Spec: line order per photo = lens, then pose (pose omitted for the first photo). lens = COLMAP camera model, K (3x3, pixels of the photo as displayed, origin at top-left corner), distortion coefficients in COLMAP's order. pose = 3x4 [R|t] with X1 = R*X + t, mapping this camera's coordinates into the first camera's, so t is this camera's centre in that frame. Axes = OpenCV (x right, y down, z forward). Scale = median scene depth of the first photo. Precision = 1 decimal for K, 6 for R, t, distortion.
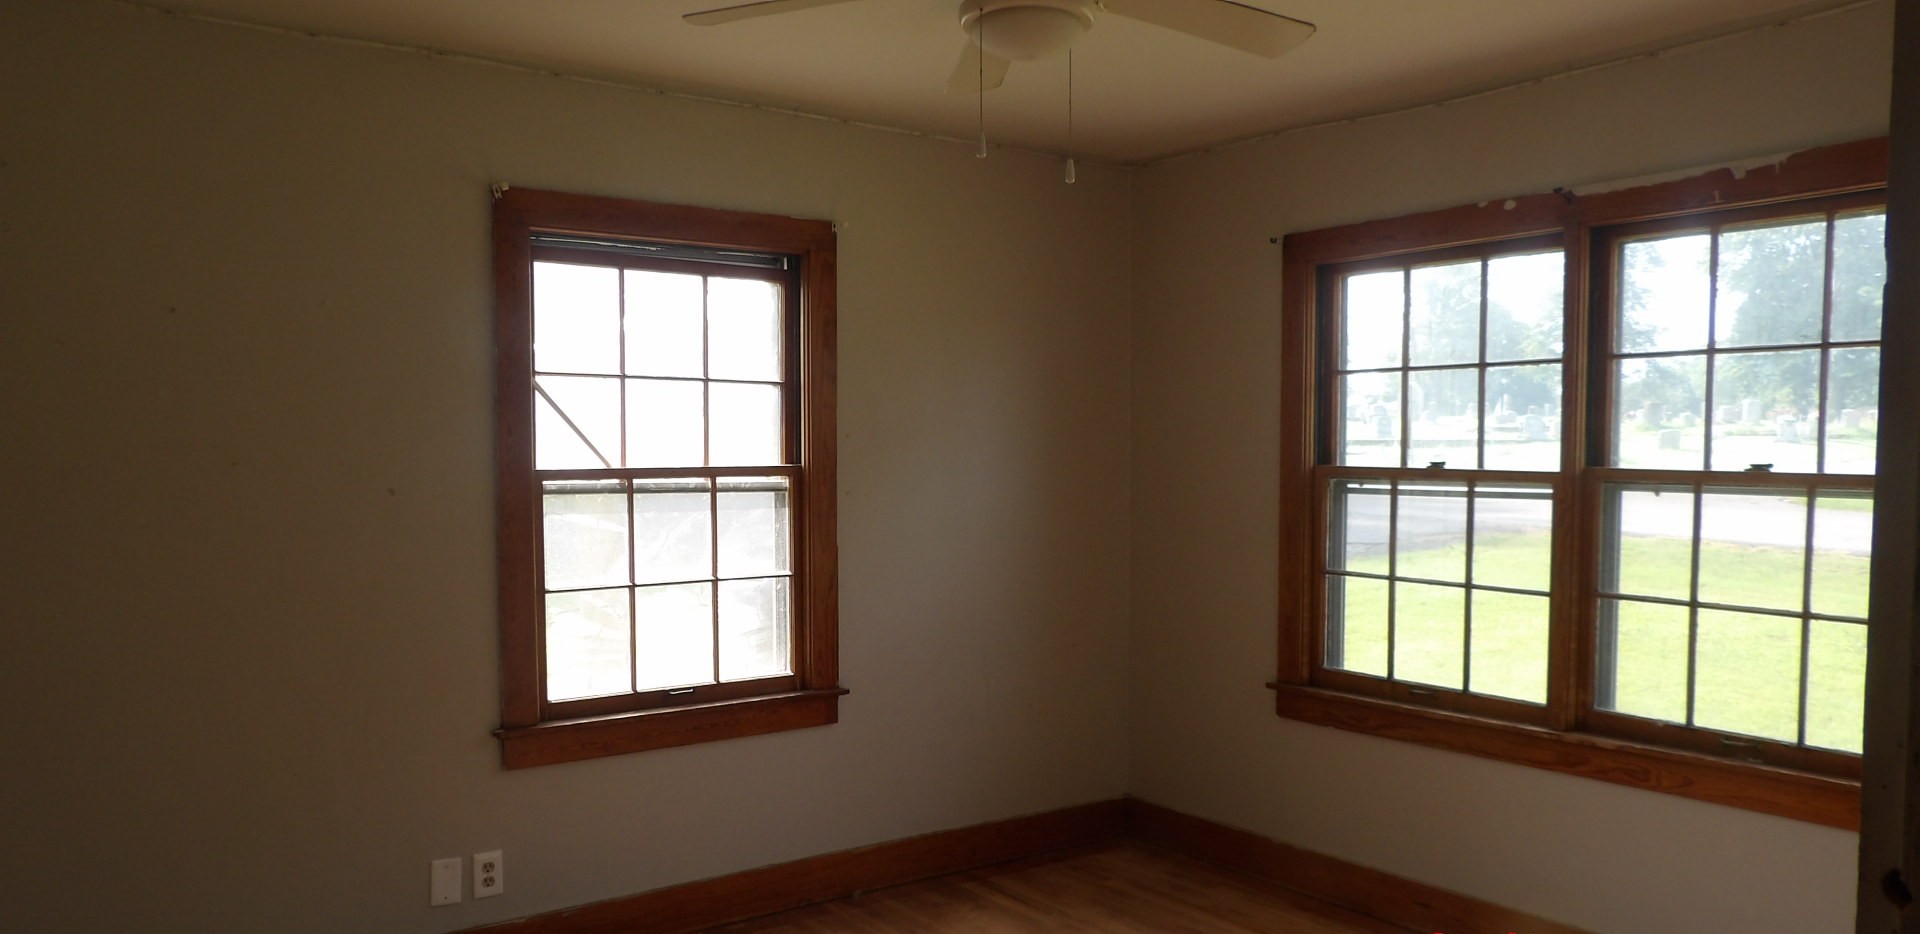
lens RADIAL K [[1385.0, 0, 964.5], [0, 1385.0, 523.9], [0, 0, 1]] dist [-0.005704, 0.042068]
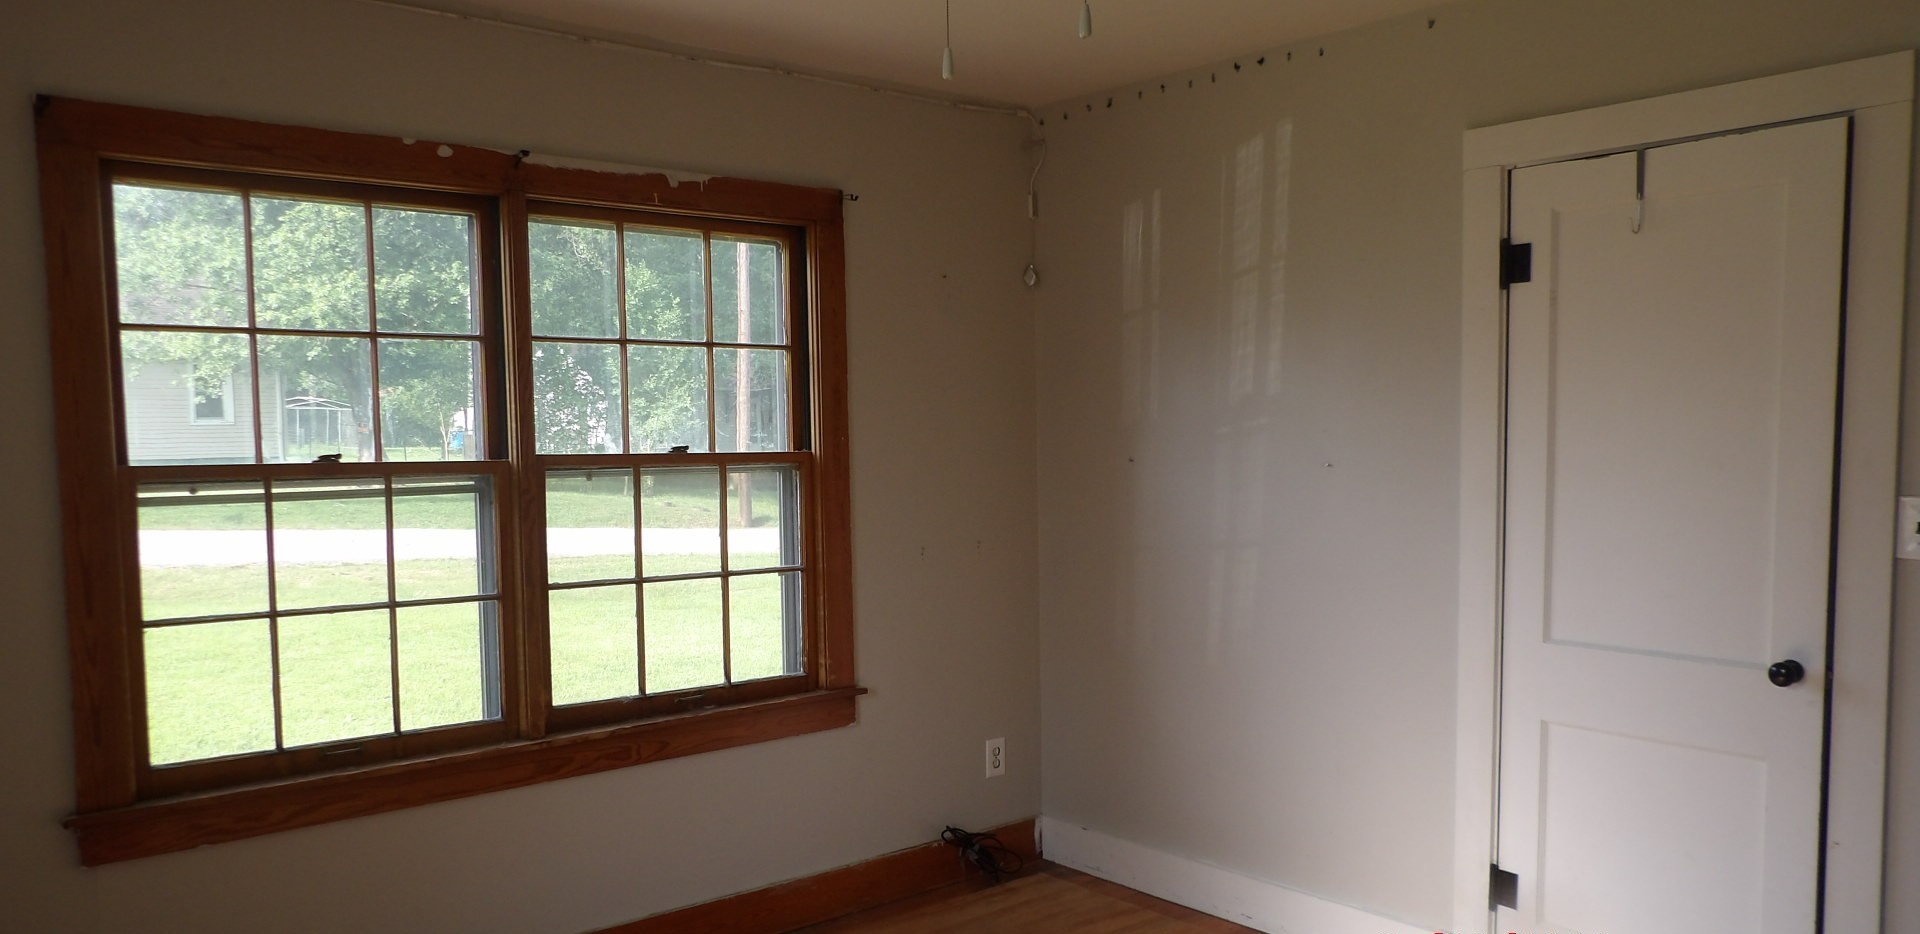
lens RADIAL K [[1385.0, 0, 964.5], [0, 1385.0, 523.9], [0, 0, 1]] dist [-0.005704, 0.042068]
pose [[-0.058083, -0.066769, 0.996076, -0.490635], [0.070434, 0.995000, 0.070804, -0.038660], [-0.995824, 0.074270, -0.053089, 0.736485]]
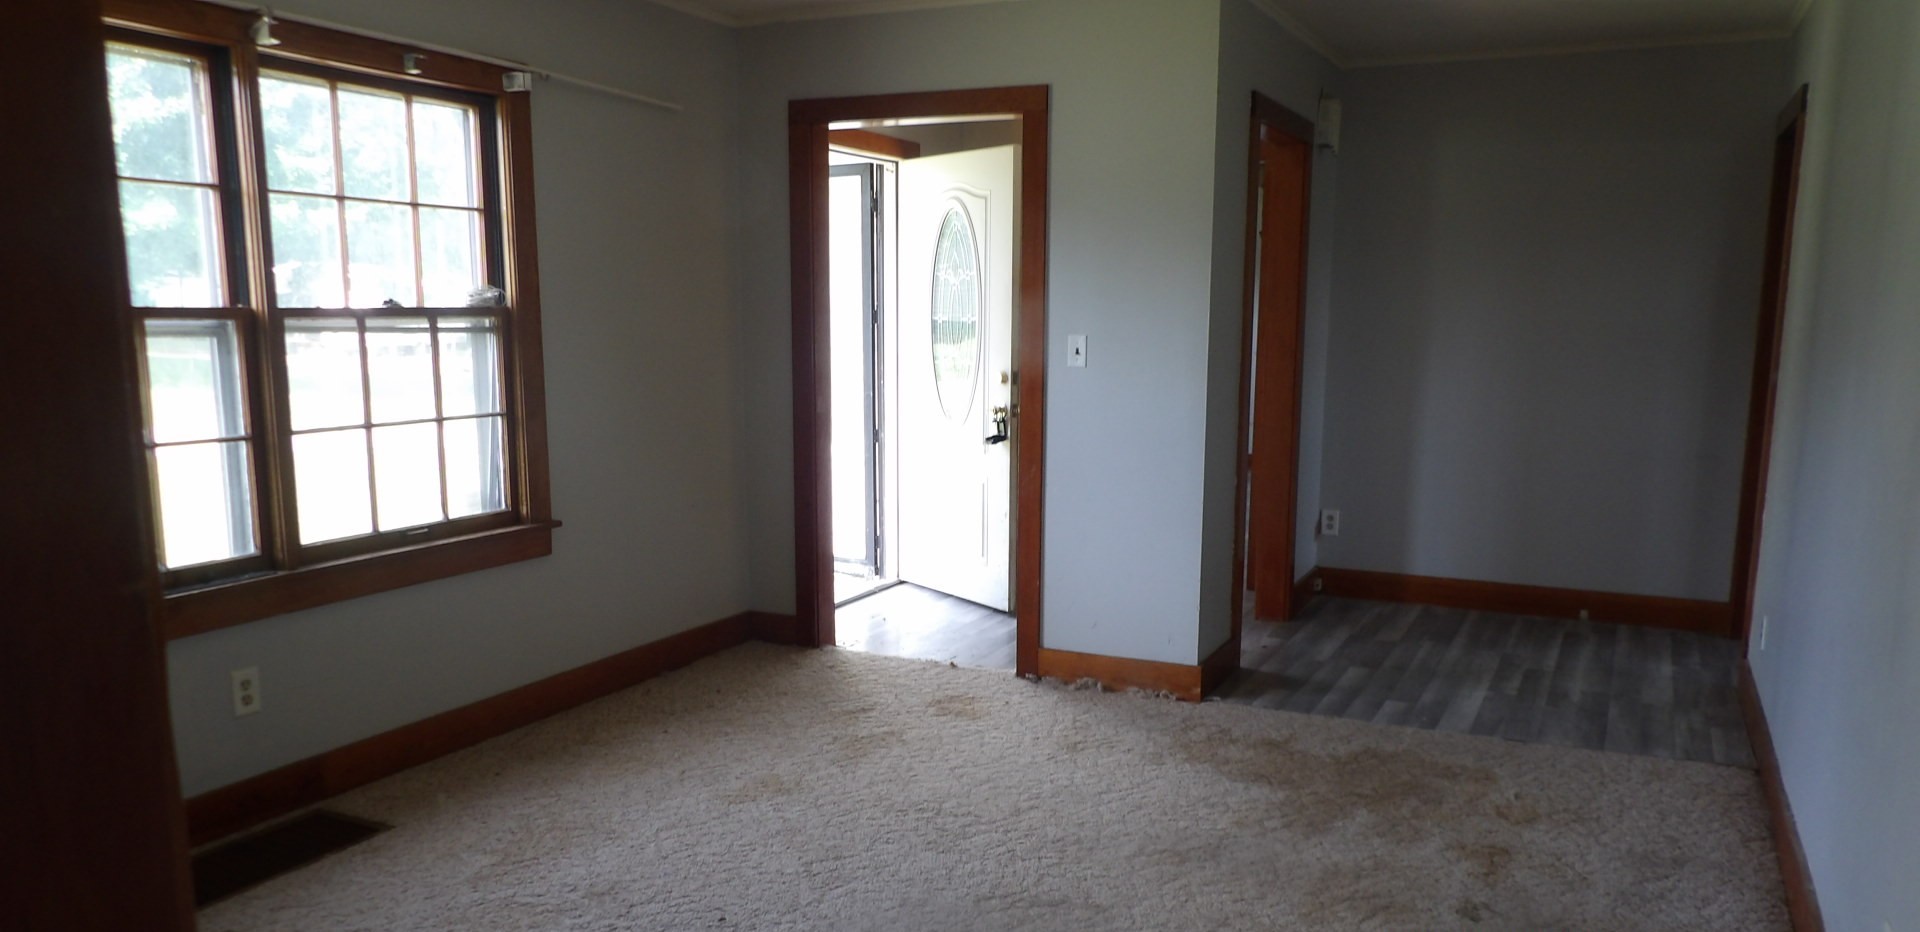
lens RADIAL K [[1469.6, 0, 960.0], [0, 1469.6, 466.0], [0, 0, 1]] dist [-0.127699, 0.462423]
pose [[-0.443196, -0.110396, 0.889601, -0.684684], [0.045272, 0.988365, 0.145206, -0.054219], [-0.895281, 0.104629, -0.433042, 0.994365]]
